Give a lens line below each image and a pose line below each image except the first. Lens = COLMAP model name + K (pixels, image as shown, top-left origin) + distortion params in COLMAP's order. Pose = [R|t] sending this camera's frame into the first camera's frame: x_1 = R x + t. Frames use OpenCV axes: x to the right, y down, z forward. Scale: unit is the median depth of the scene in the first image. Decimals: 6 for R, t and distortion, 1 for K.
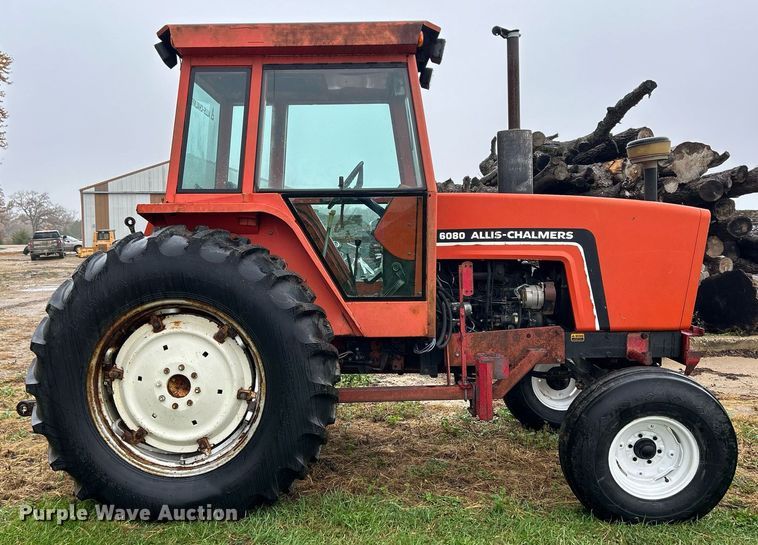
lens RADIAL K [[694.8, 0, 341.4], [0, 694.8, 279.0], [0, 0, 1]] dist [0.077915, -0.016468]
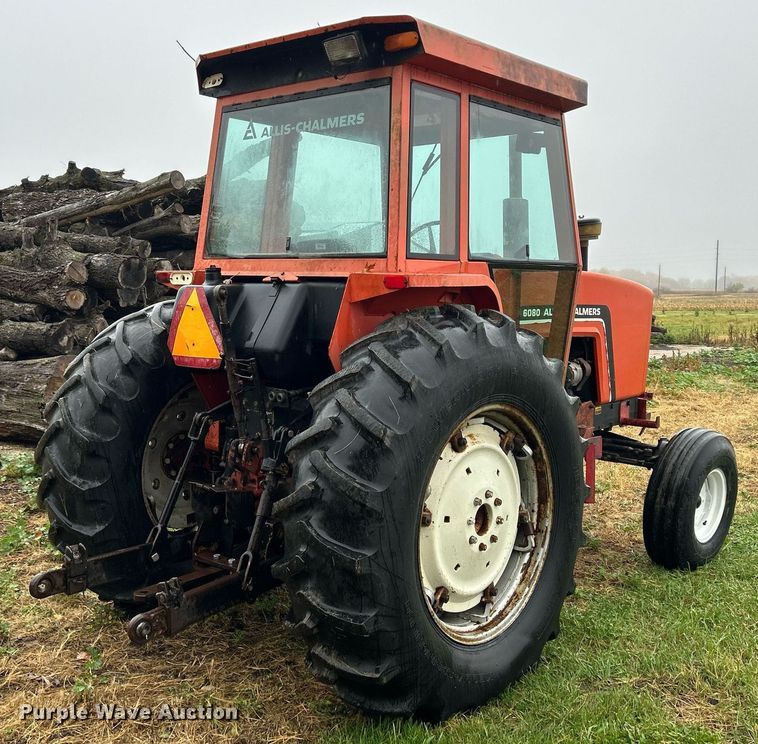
lens RADIAL K [[901.7, 0, 379.0], [0, 901.7, 372.0], [0, 0, 1]] dist [0.127786, -0.005059]
pose [[0.623413, -0.059176, 0.779650, -1.038171], [0.039026, 0.998244, 0.044562, -0.051934], [-0.780918, 0.002646, 0.624628, 0.472832]]
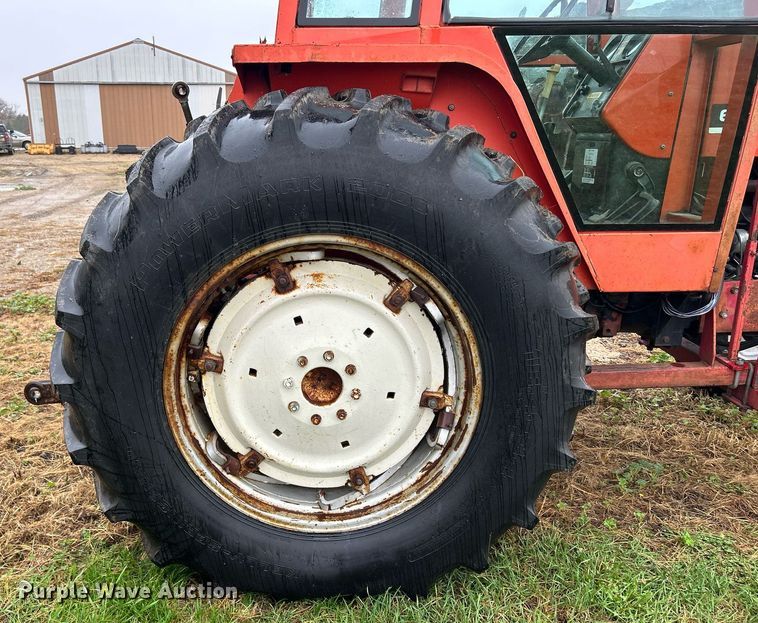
lens RADIAL K [[662.9, 0, 317.5], [0, 662.9, 331.5], [0, 0, 1]] dist [0.168487, -0.213434]
pose [[0.999308, 0.000371, 0.037207, -0.253542], [-0.008463, 0.976004, 0.217587, -0.009225], [-0.036233, -0.217751, 0.975331, 0.471813]]
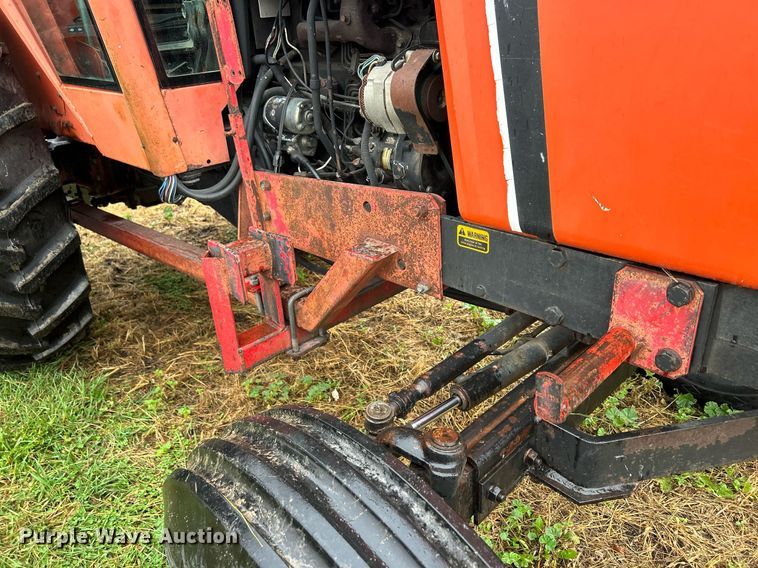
lens RADIAL K [[575.7, 0, 379.0], [0, 575.7, 284.0], [0, 0, 1]] dist [0.028017, -0.007770]
pose [[0.715373, 0.276794, -0.641581, 0.549625], [0.003010, 0.916965, 0.398957, -0.003809], [0.698736, -0.287335, 0.655139, 0.902742]]
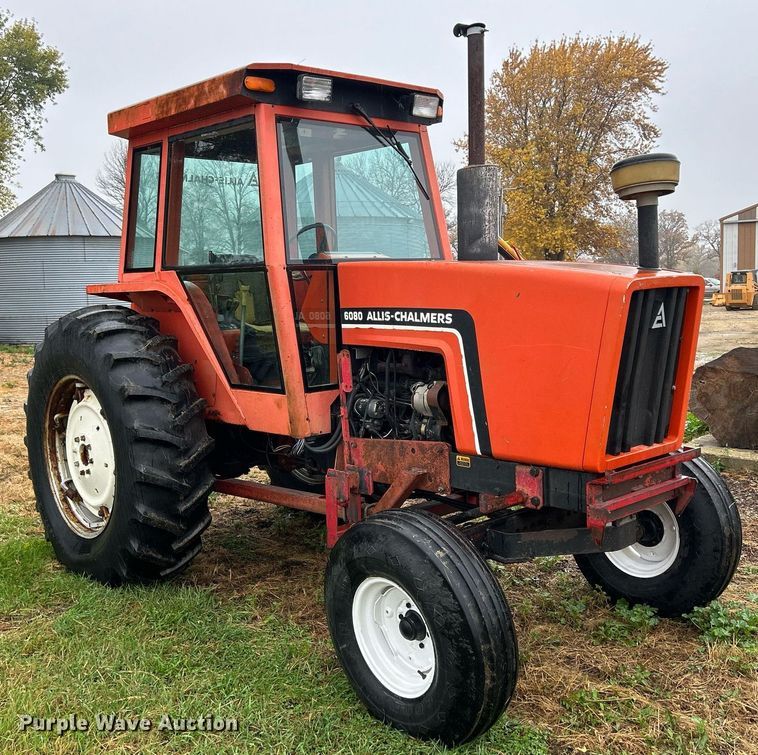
lens RADIAL K [[854.0, 0, 379.0], [0, 854.0, 377.5], [0, 0, 1]] dist [0.143361, -0.023909]
pose [[0.706318, 0.065327, -0.704874, 1.011999], [-0.026263, 0.997465, 0.066128, -0.065790], [0.707407, -0.028195, 0.706244, 0.370937]]
